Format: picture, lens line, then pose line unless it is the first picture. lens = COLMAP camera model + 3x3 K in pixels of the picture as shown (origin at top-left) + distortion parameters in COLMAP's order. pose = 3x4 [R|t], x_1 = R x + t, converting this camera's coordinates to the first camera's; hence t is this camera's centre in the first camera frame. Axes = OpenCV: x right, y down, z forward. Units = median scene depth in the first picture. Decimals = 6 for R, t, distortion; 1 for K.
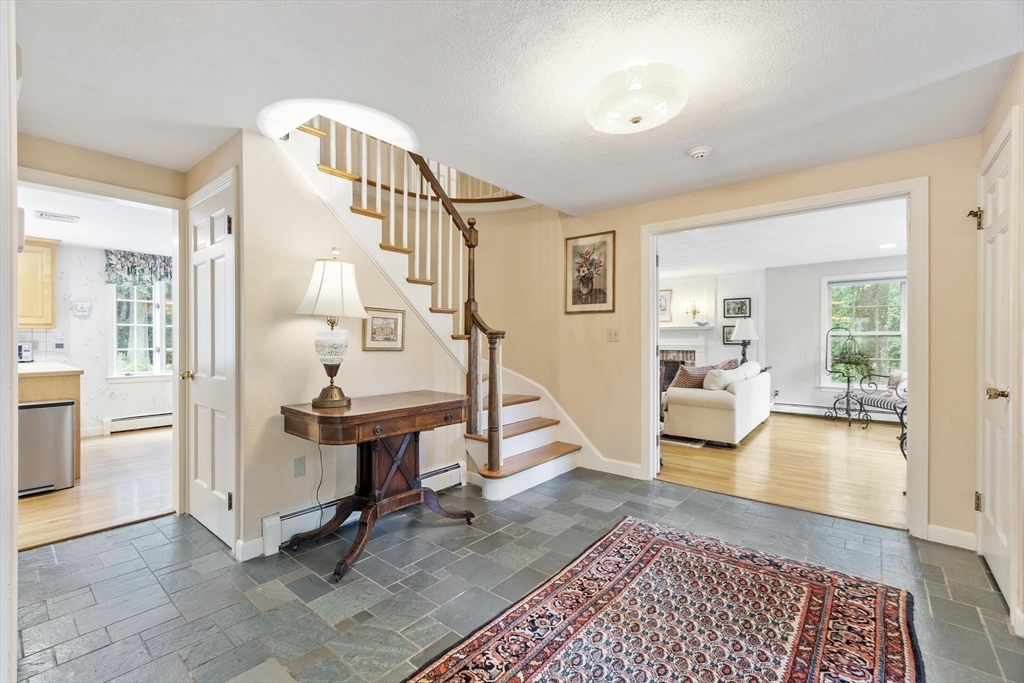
lens RADIAL K [[443.4, 0, 512.0], [0, 443.4, 341.5], [0, 0, 1]] dist [0.000843, -0.000130]
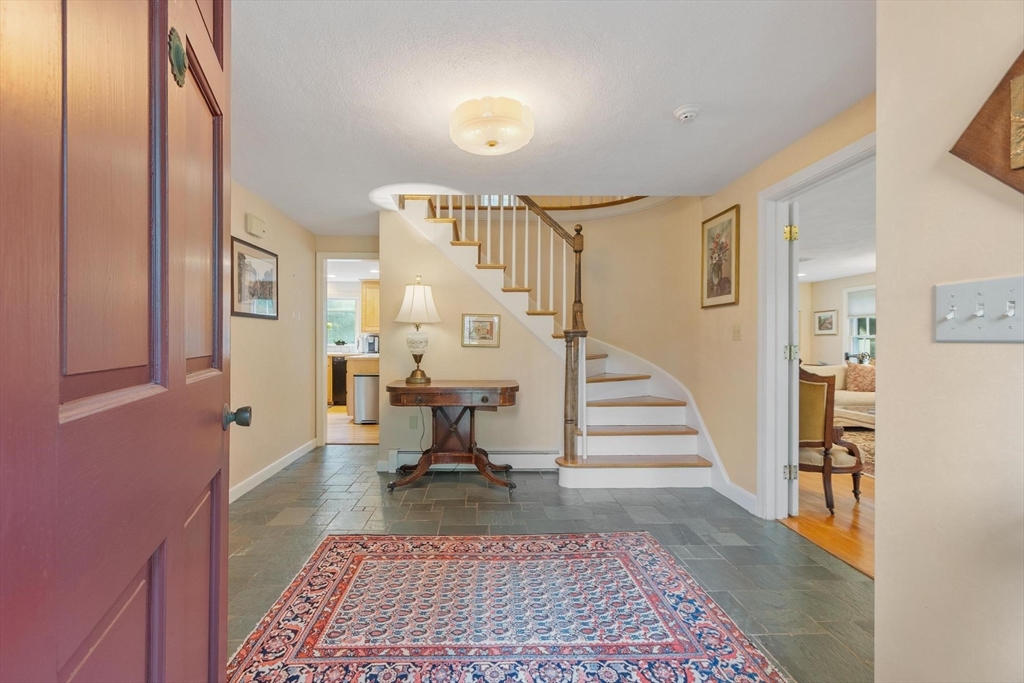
lens RADIAL K [[460.7, 0, 496.4], [0, 460.7, 343.9], [0, 0, 1]] dist [-0.000080, 0.000003]
pose [[0.667947, 0.003135, -0.744202, 0.681048], [-0.005446, 0.999985, -0.000676, 0.011400], [0.744189, 0.004504, 0.667954, 0.125562]]
